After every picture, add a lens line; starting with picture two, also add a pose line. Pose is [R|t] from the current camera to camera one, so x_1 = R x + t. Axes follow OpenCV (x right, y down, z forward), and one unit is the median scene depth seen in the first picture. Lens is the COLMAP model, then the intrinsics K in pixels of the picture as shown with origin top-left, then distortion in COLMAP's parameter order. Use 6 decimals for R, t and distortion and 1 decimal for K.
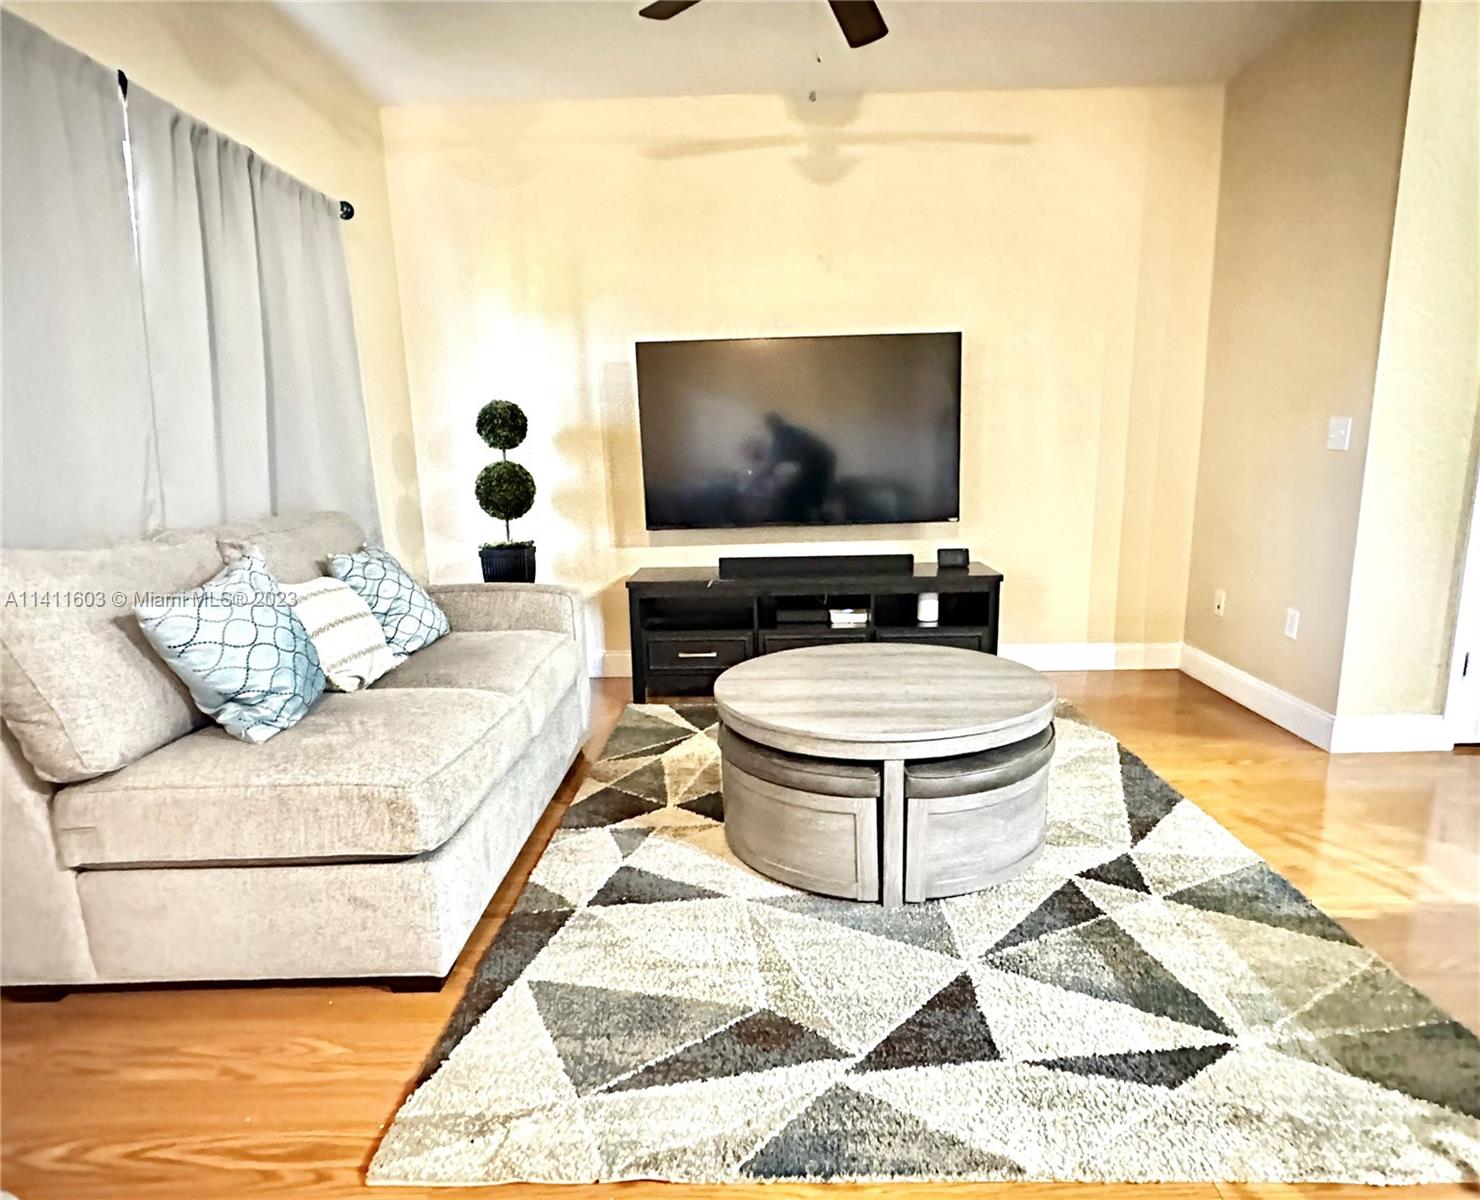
lens RADIAL K [[948.5, 0, 744.6], [0, 948.5, 611.6], [0, 0, 1]] dist [0.003188, 0.004816]
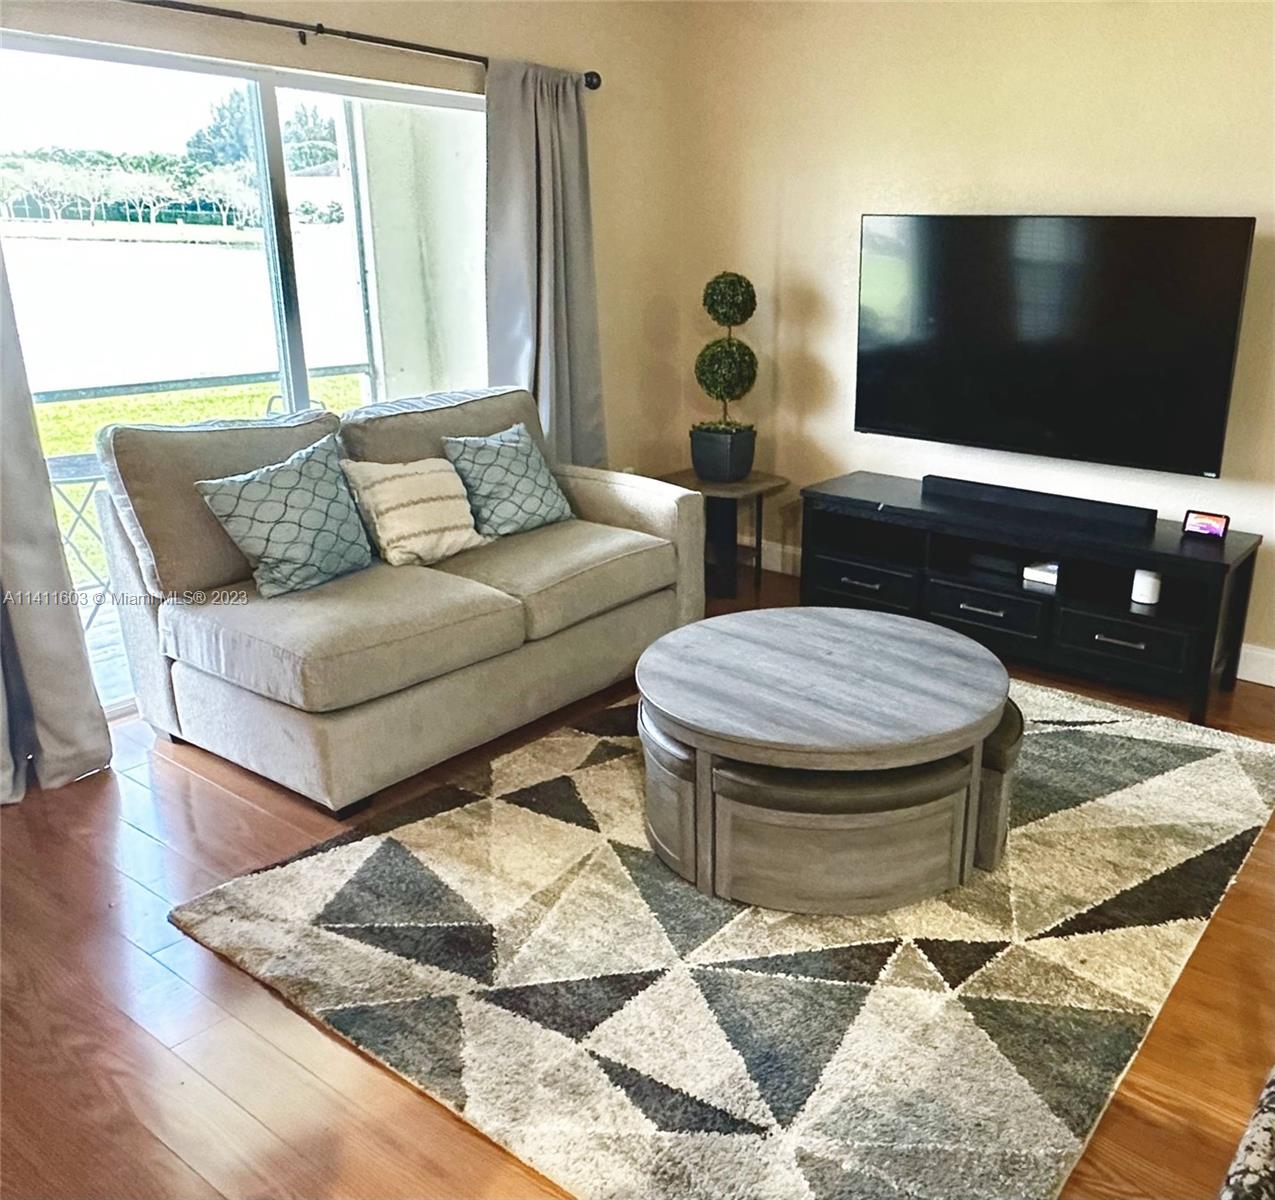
lens RADIAL K [[1160.8, 0, 636.4], [0, 1160.8, 592.8], [0, 0, 1]] dist [-0.005688, 0.000000]
pose [[0.792726, 0.209488, -0.572451, 0.753895], [-0.131057, 0.975704, 0.175571, -0.201714], [0.595323, -0.064156, 0.800921, 0.021875]]
